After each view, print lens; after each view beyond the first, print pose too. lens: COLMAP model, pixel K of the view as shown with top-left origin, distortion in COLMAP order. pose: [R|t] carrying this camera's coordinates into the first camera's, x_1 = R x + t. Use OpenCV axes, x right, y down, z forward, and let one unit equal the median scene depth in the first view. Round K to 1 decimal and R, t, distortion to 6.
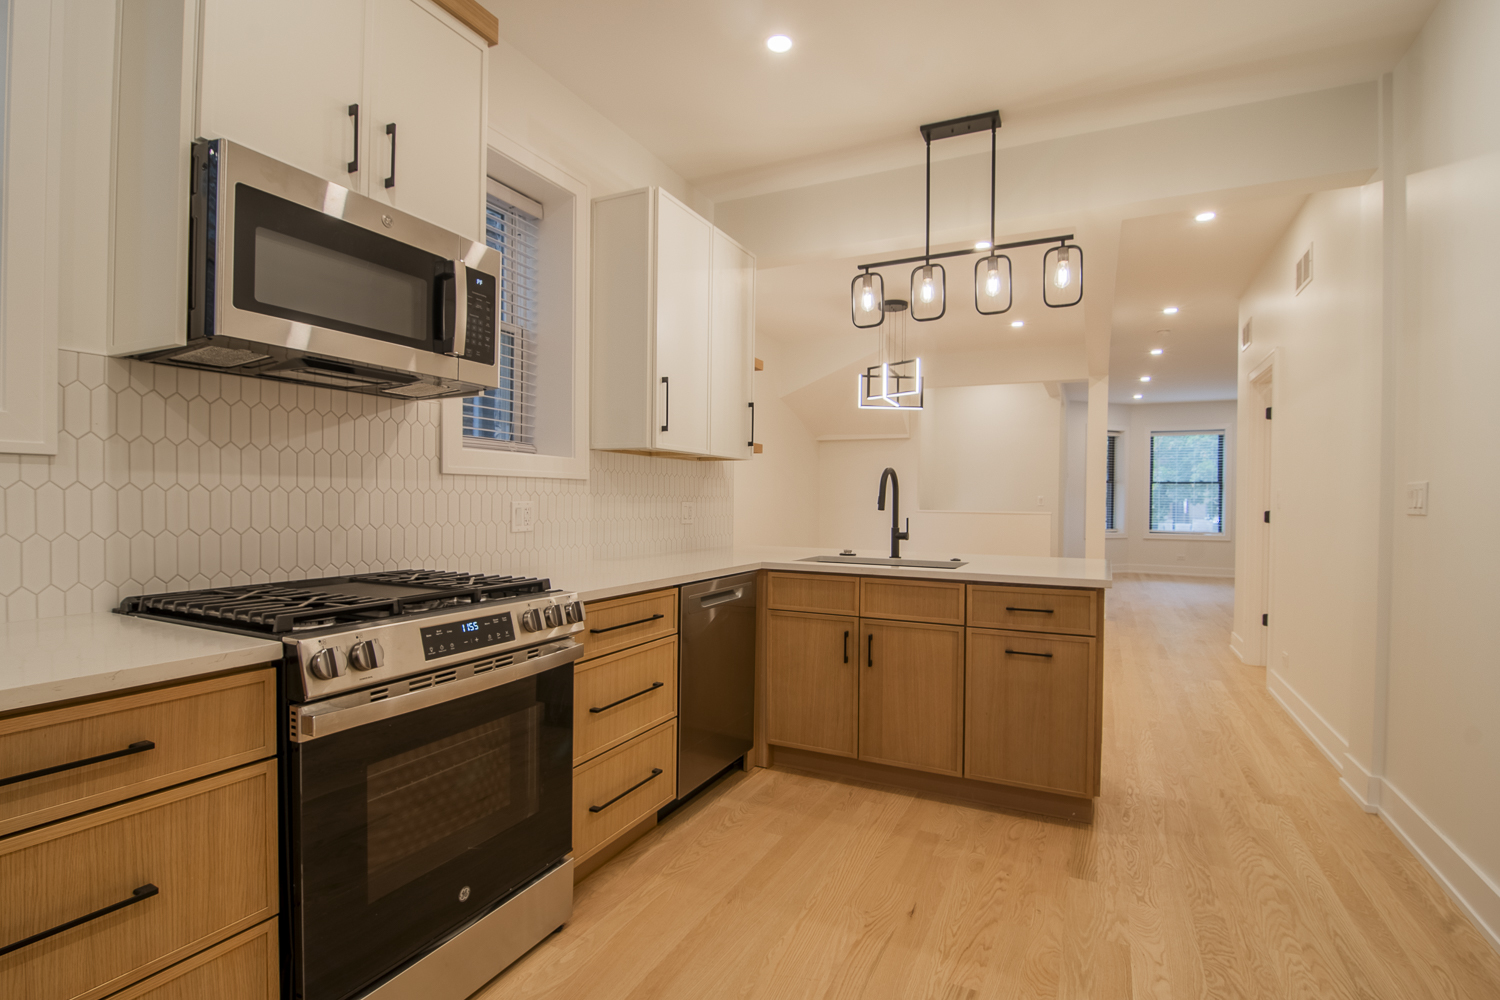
lens RADIAL K [[720.5, 0, 750.0], [0, 720.5, 502.2], [0, 0, 1]] dist [-0.003146, -0.001037]
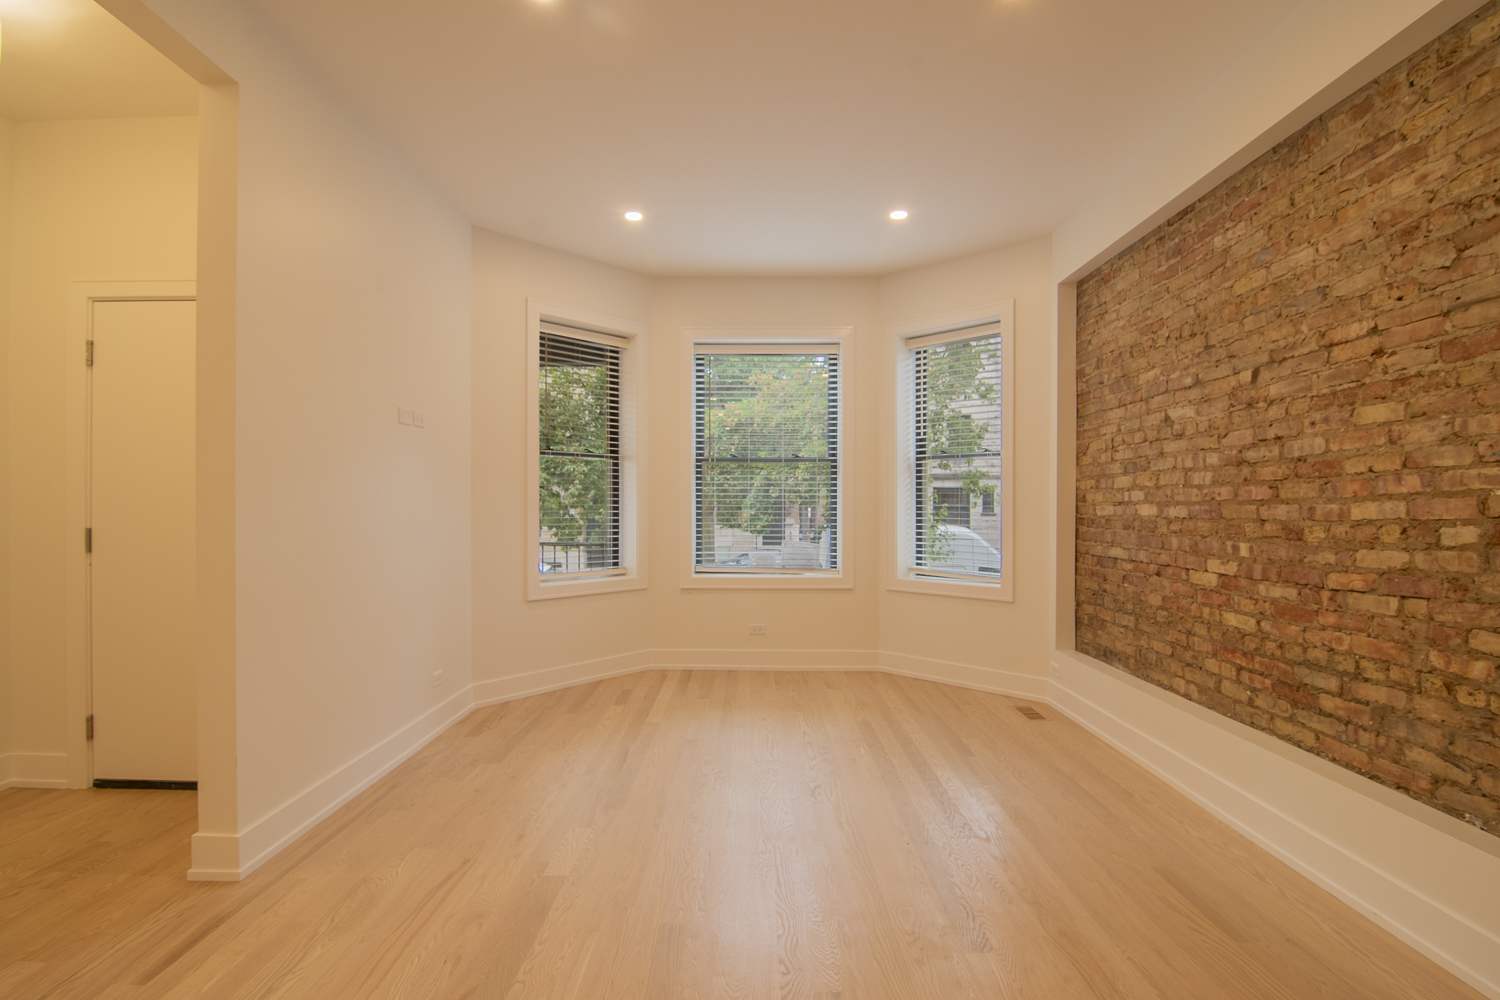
lens RADIAL K [[720.5, 0, 749.2], [0, 720.5, 501.1], [0, 0, 1]] dist [-0.003146, -0.001037]
pose [[0.899868, -0.009383, 0.436061, 0.405346], [0.010667, 0.999943, -0.000498, -0.000736], [-0.436031, 0.005099, 0.899917, 0.609095]]
